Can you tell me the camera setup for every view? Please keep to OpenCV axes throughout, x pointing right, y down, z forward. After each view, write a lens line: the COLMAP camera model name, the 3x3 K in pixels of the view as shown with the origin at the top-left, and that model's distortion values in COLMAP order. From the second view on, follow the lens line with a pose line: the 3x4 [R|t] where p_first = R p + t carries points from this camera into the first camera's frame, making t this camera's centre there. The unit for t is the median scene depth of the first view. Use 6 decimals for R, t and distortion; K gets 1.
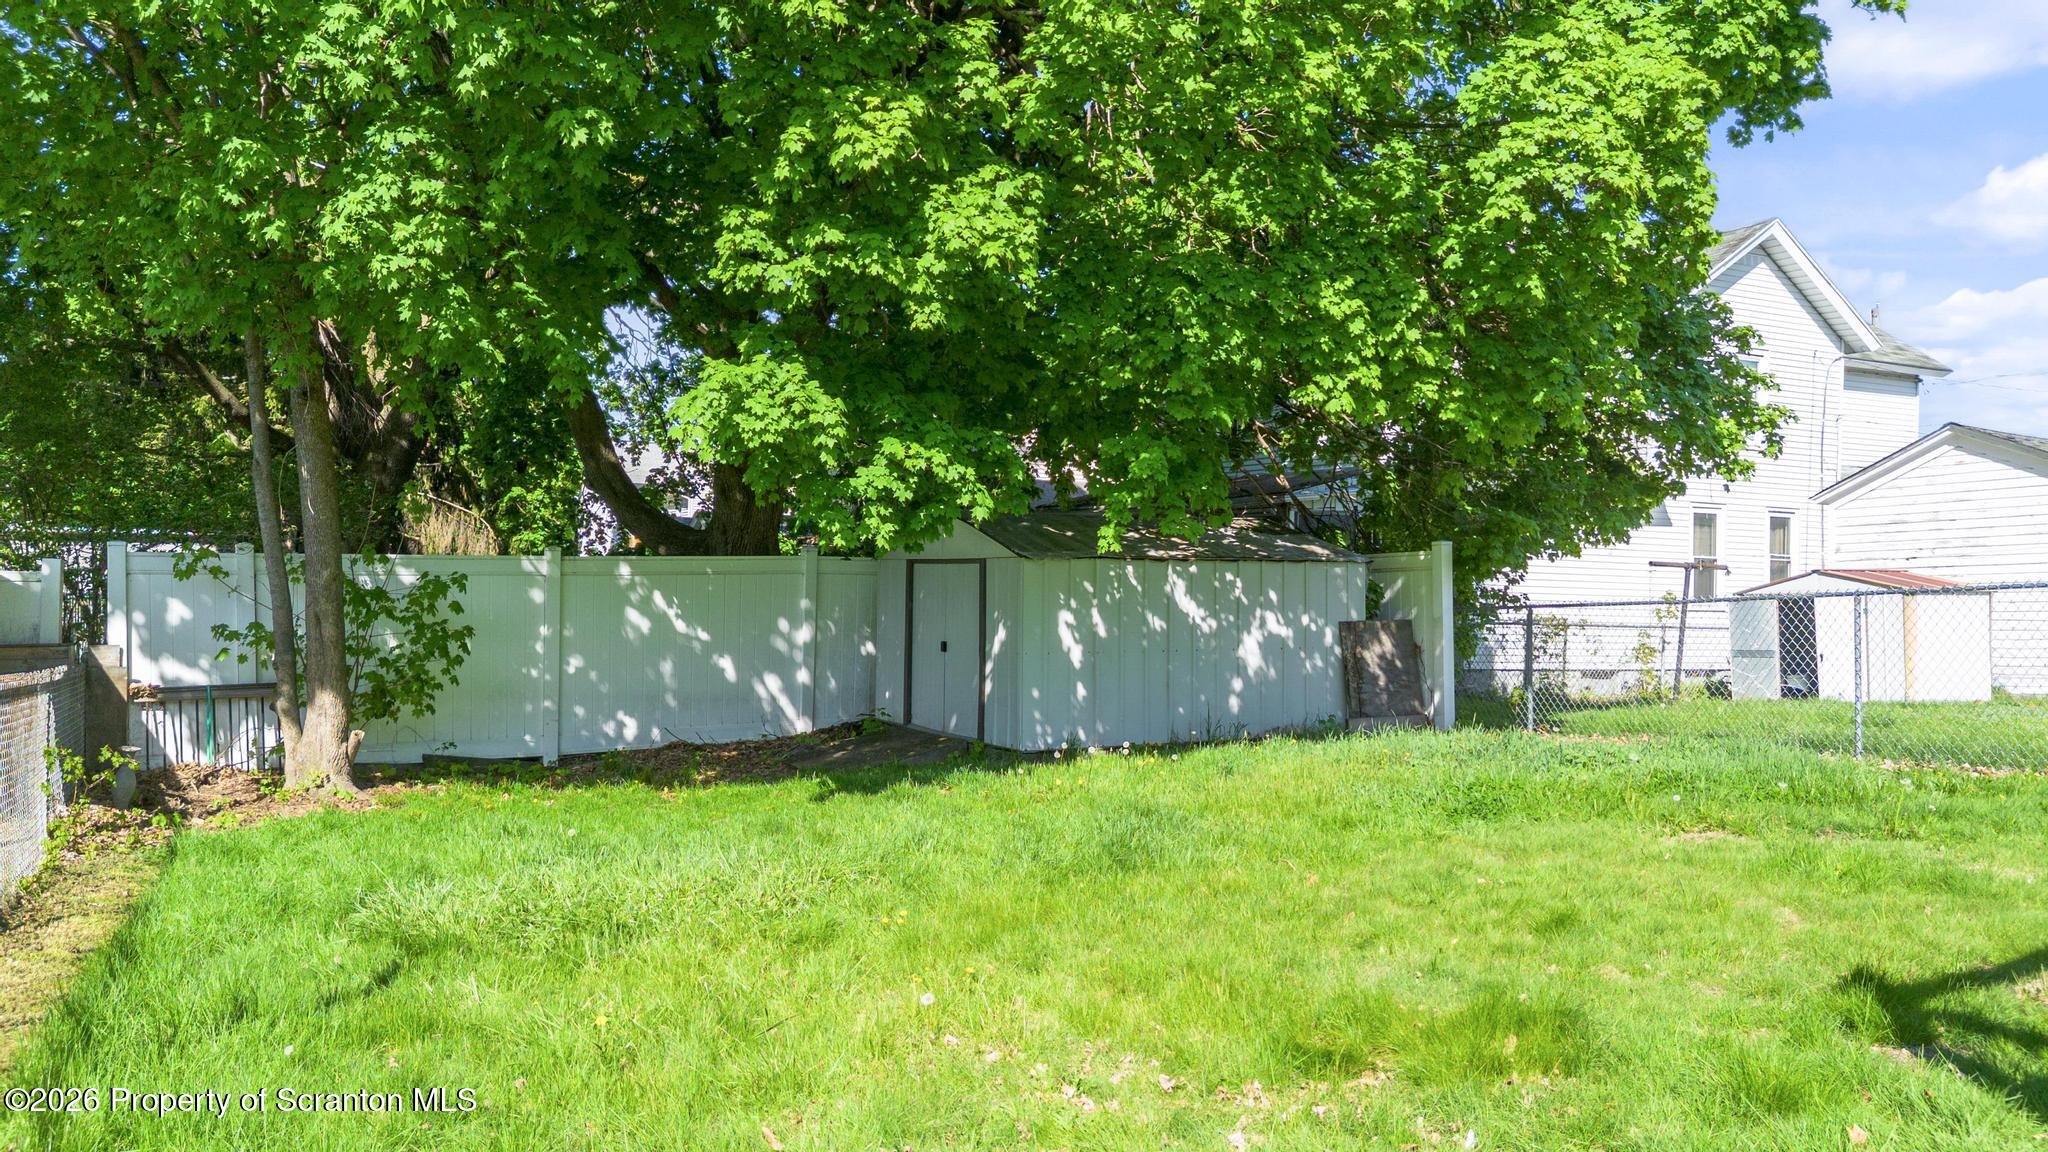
lens RADIAL K [[1399.8, 0, 1017.4], [0, 1399.8, 584.0], [0, 0, 1]] dist [0.033353, -0.036711]
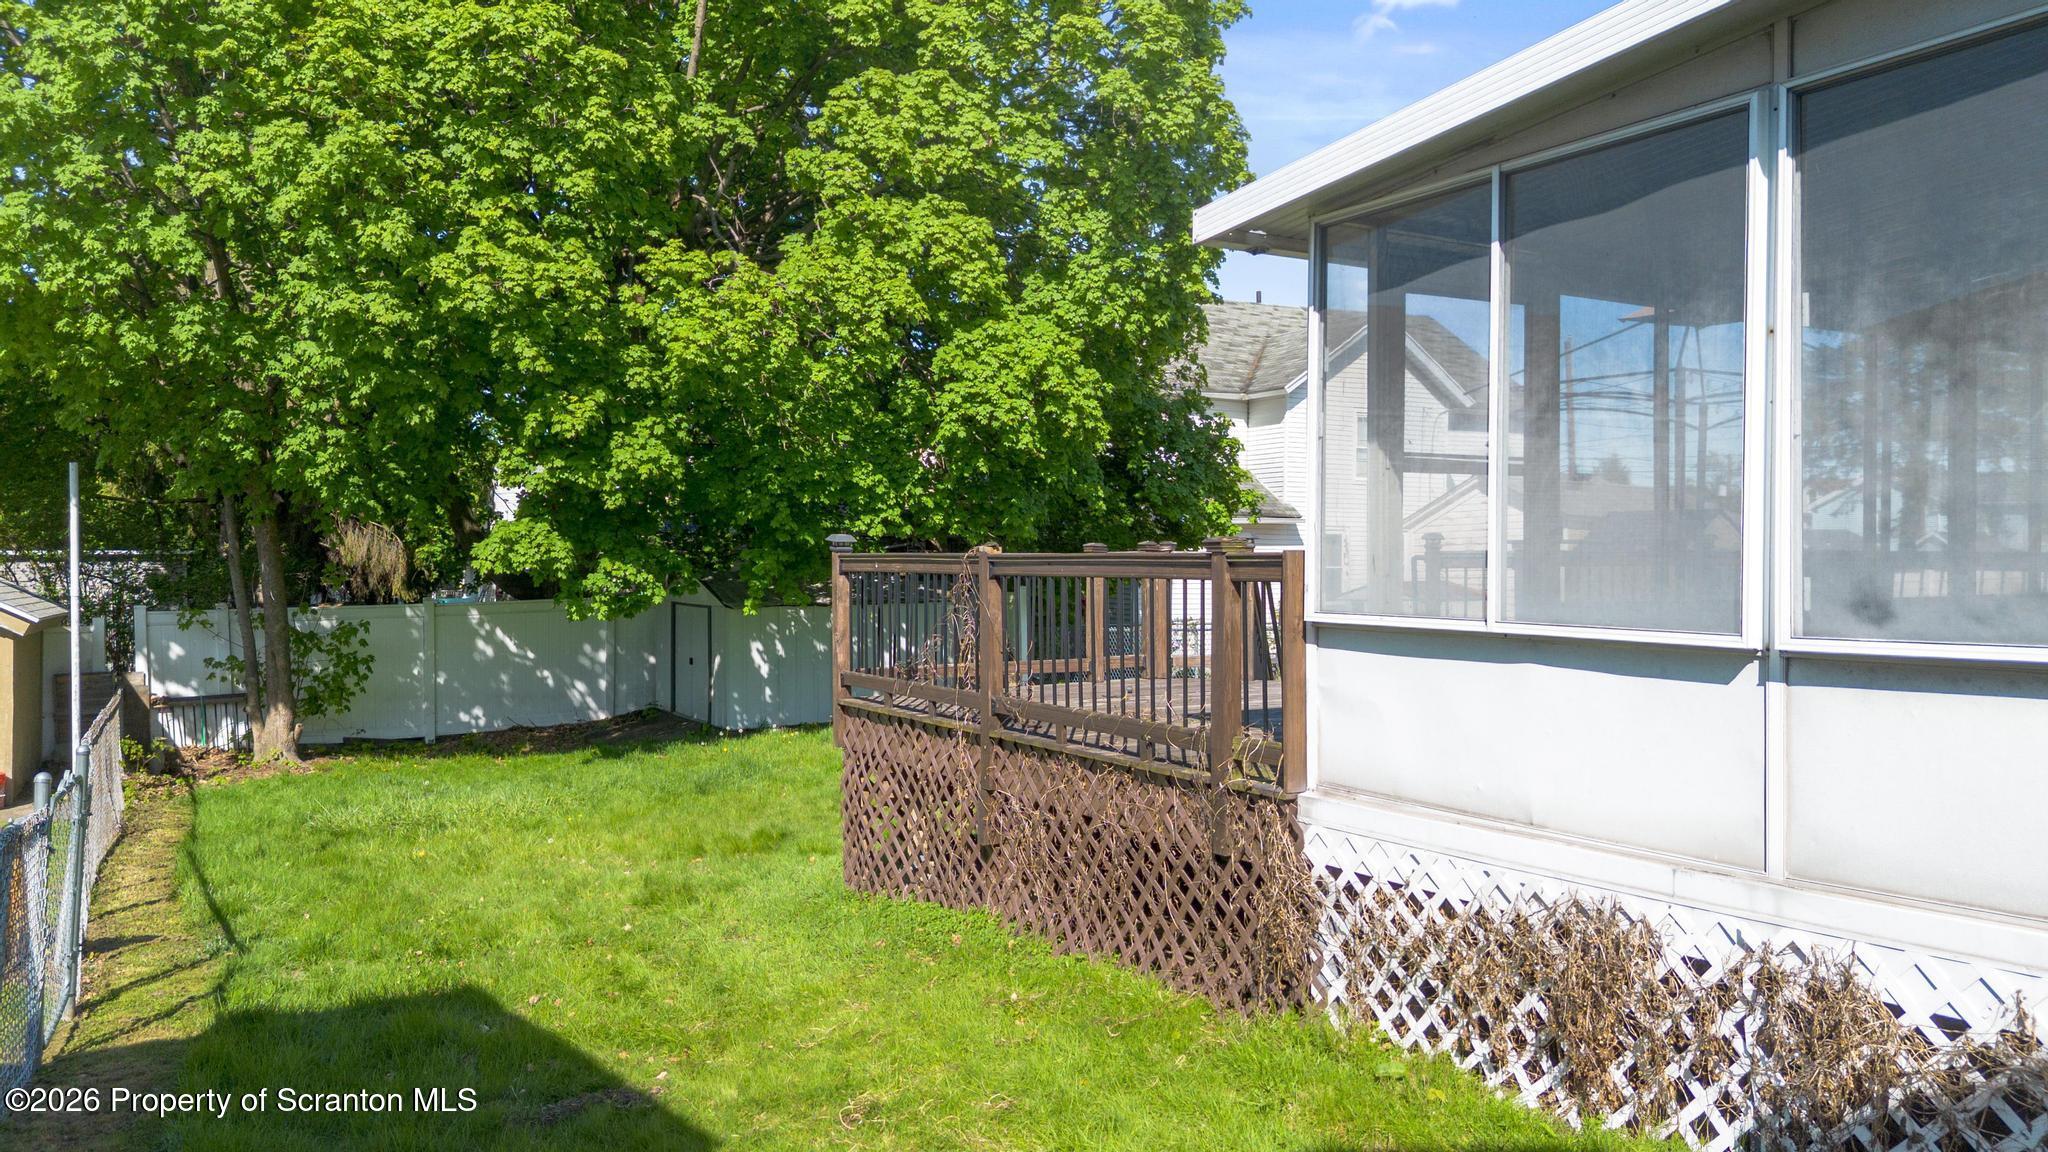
lens RADIAL K [[1399.8, 0, 1031.7], [0, 1399.8, 593.1], [0, 0, 1]] dist [0.033353, -0.036711]
pose [[0.998556, -0.011275, 0.052521, 0.315458], [0.009488, 0.999371, 0.034166, -0.103972], [-0.052874, -0.033618, 0.998035, -0.721199]]
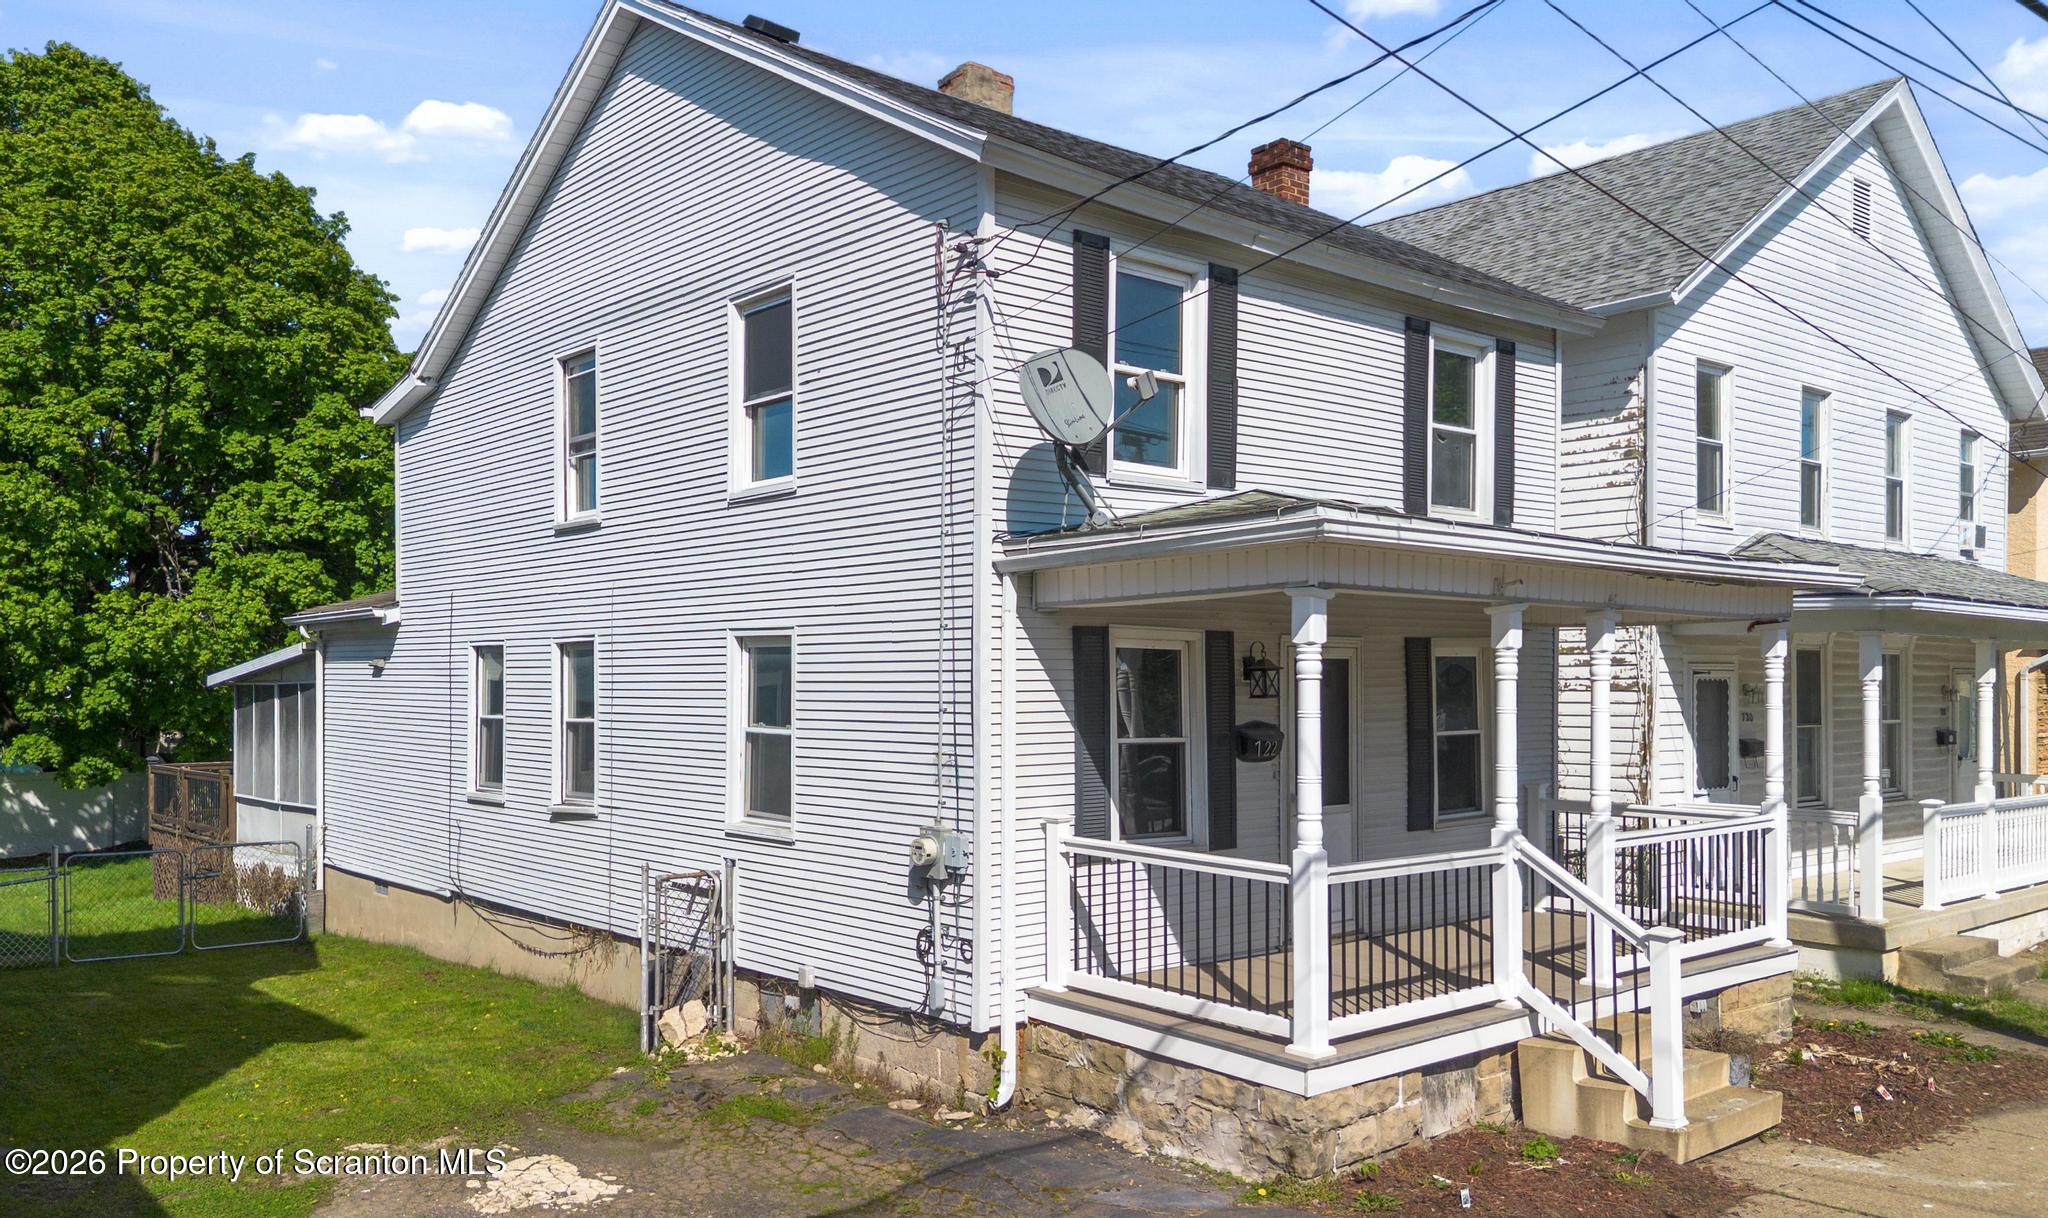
lens RADIAL K [[1475.0, 0, 996.5], [0, 1475.0, 668.8], [0, 0, 1]] dist [0.003918, 0.008315]
pose [[0.980589, -0.013213, 0.195627, 1.134155], [0.009648, 0.999770, 0.019167, -0.303729], [-0.195836, -0.016907, 0.980491, -2.377774]]
